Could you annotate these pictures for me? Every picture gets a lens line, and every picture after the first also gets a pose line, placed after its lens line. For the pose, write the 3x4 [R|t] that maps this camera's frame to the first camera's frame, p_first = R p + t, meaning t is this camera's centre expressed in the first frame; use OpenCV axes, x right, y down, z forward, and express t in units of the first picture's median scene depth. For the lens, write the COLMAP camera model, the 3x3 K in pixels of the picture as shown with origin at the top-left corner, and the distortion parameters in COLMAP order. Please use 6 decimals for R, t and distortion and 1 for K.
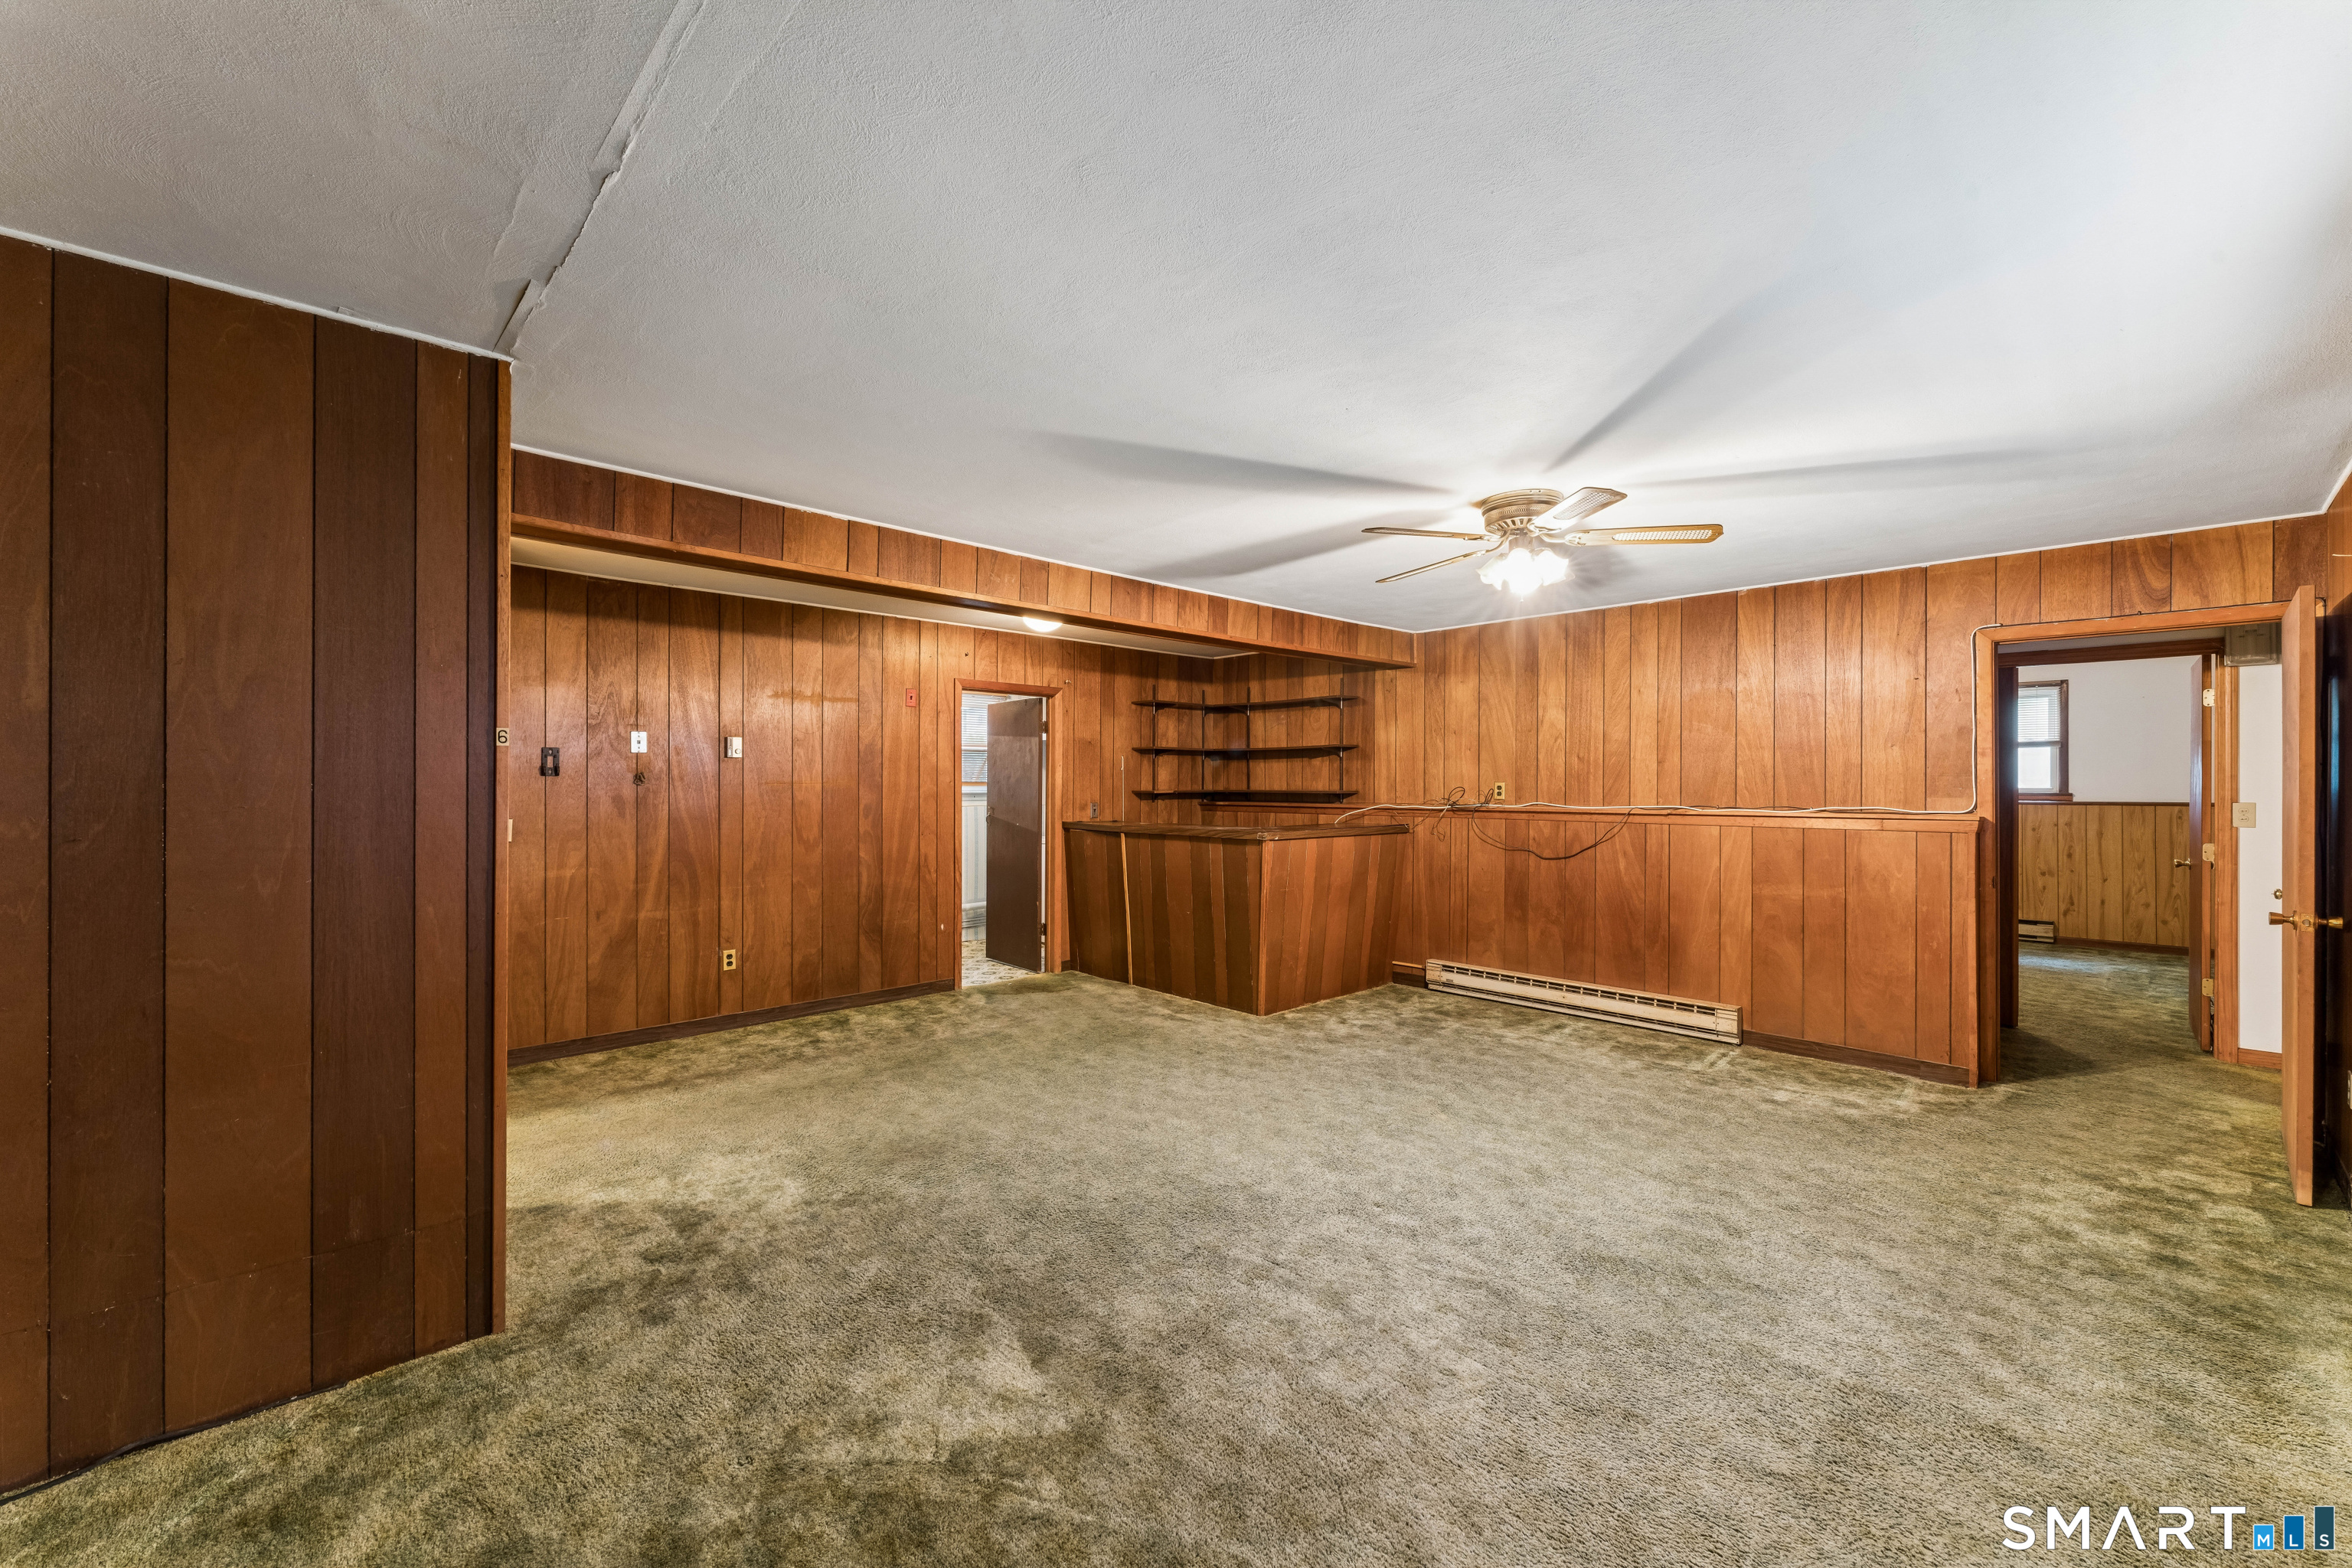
lens RADIAL K [[933.7, 0, 1179.9], [0, 933.7, 787.9], [0, 0, 1]] dist [0.000309, -0.000459]
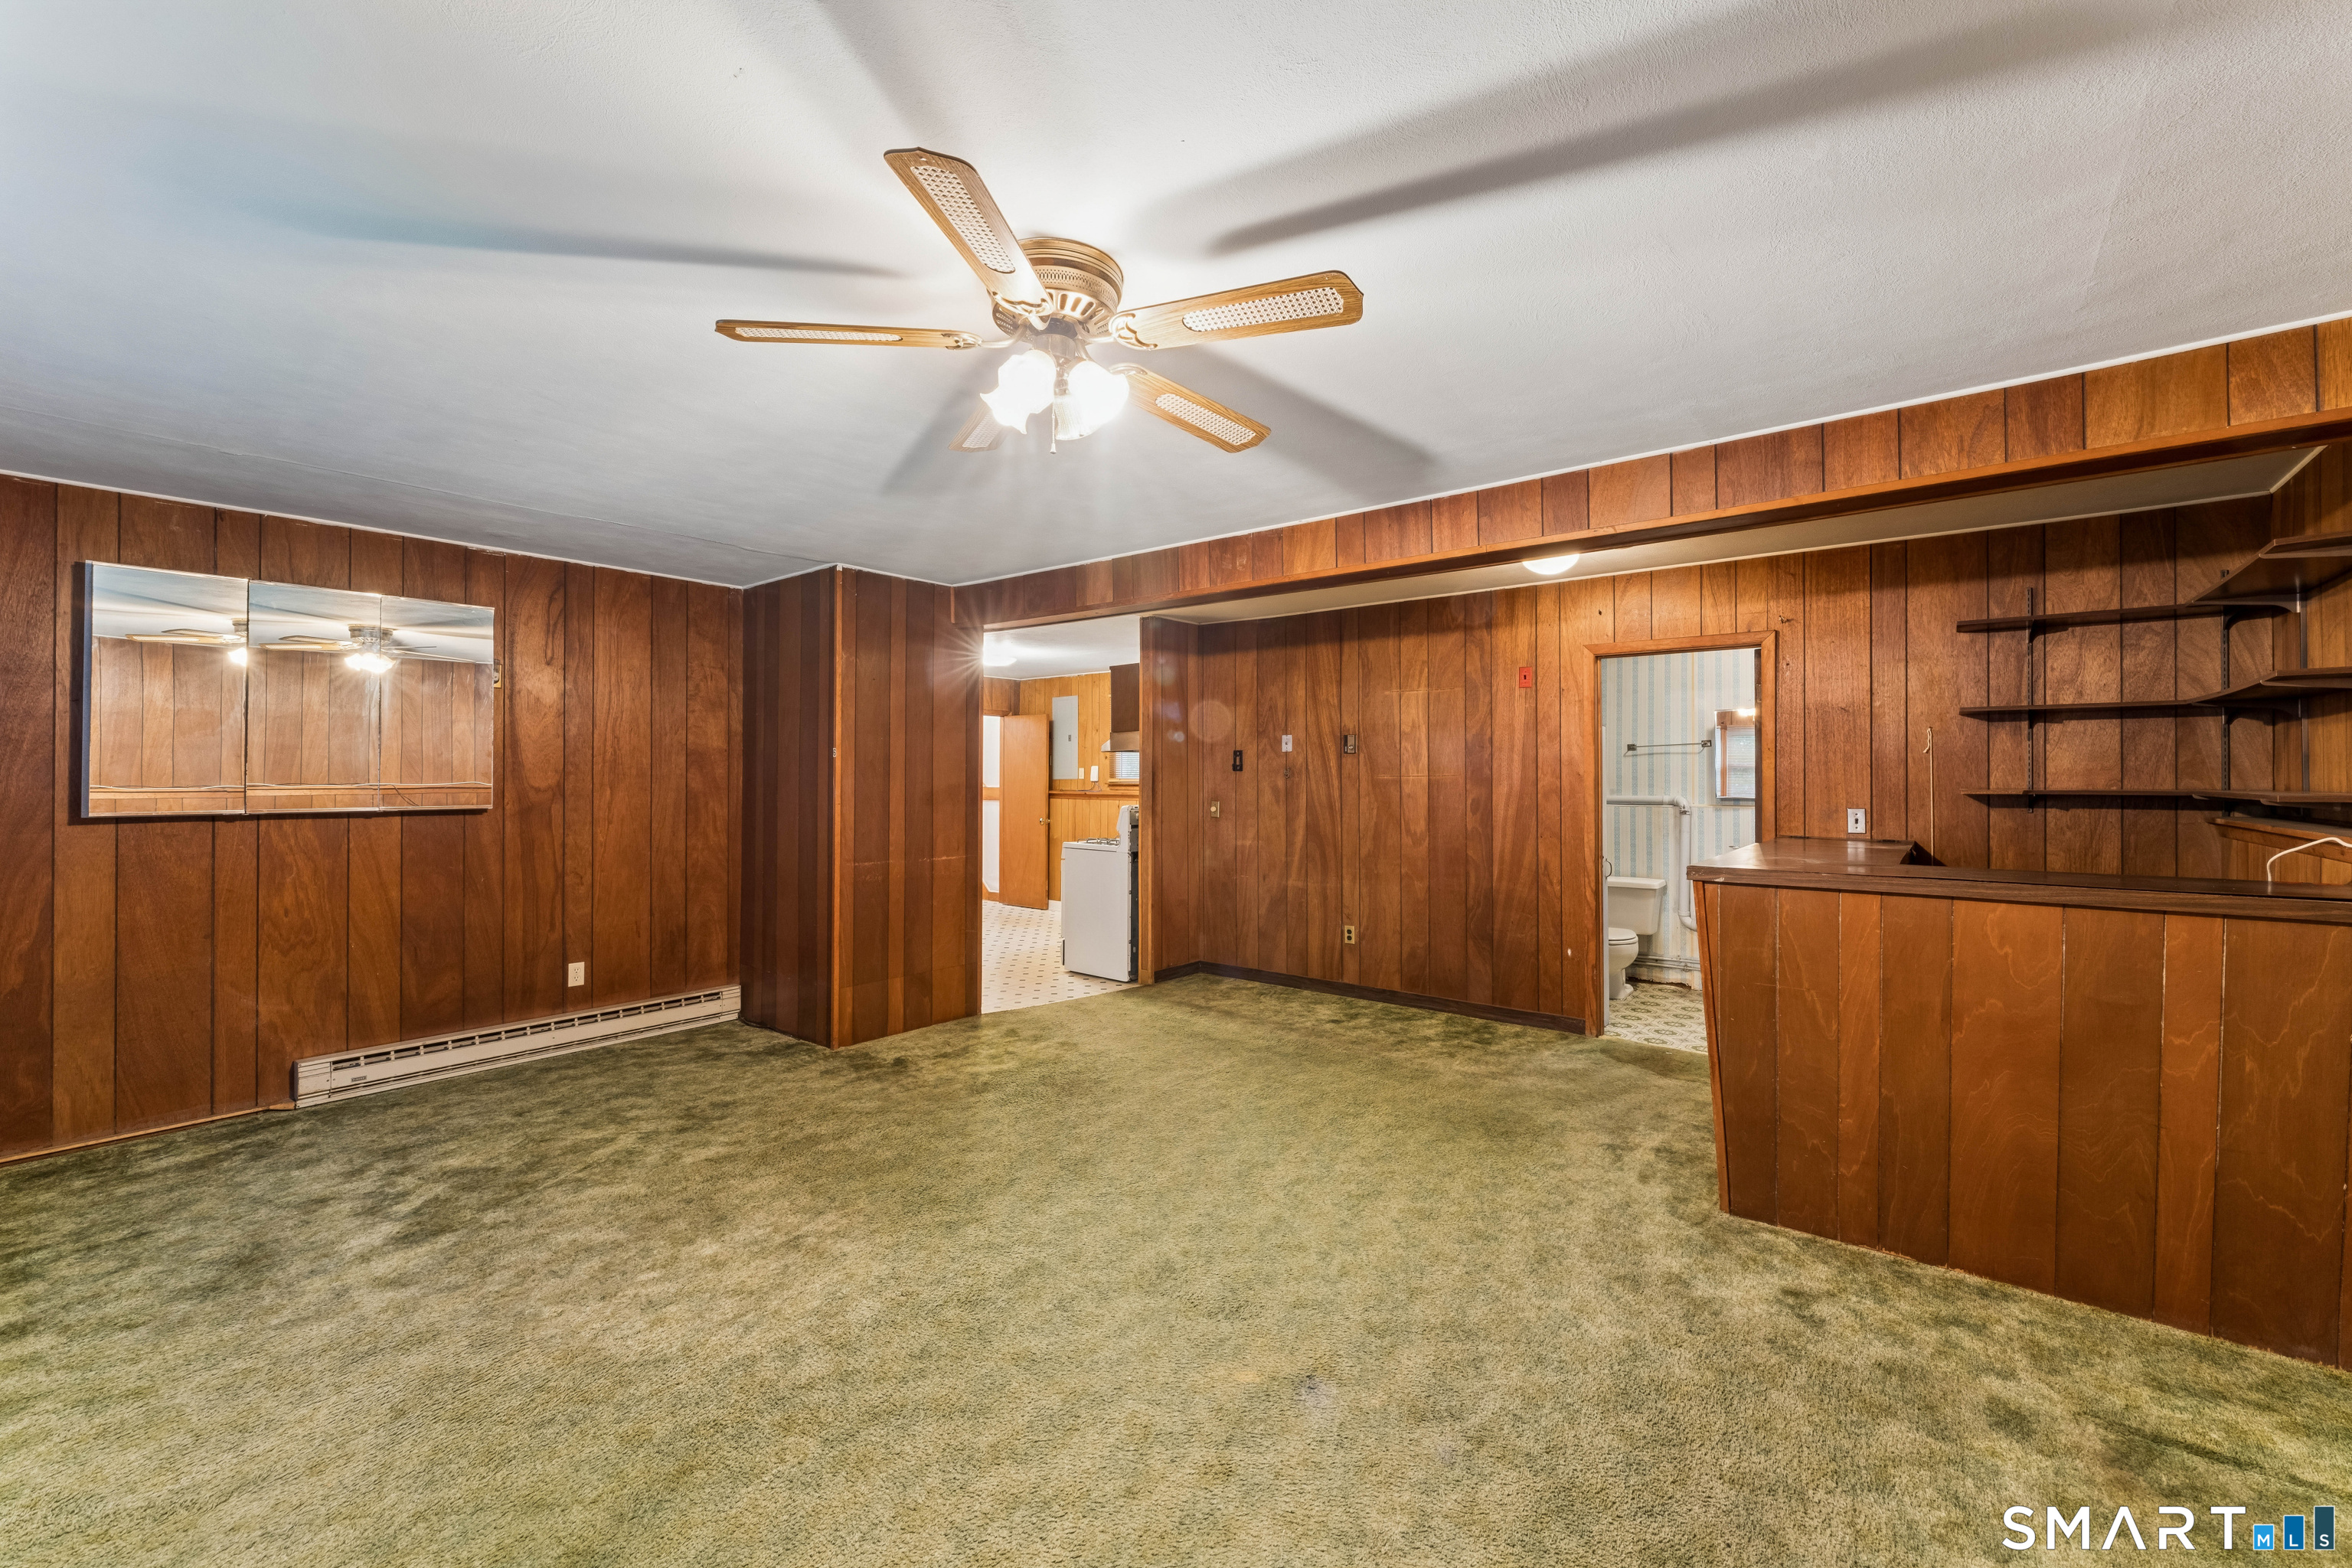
lens RADIAL K [[933.7, 0, 1161.0], [0, 933.7, 776.7], [0, 0, 1]] dist [0.000309, -0.000459]
pose [[0.132019, -0.000087, -0.991247, 0.609169], [-0.003768, 0.999993, -0.000590, -0.003280], [0.991240, 0.003813, 0.132018, 0.644054]]
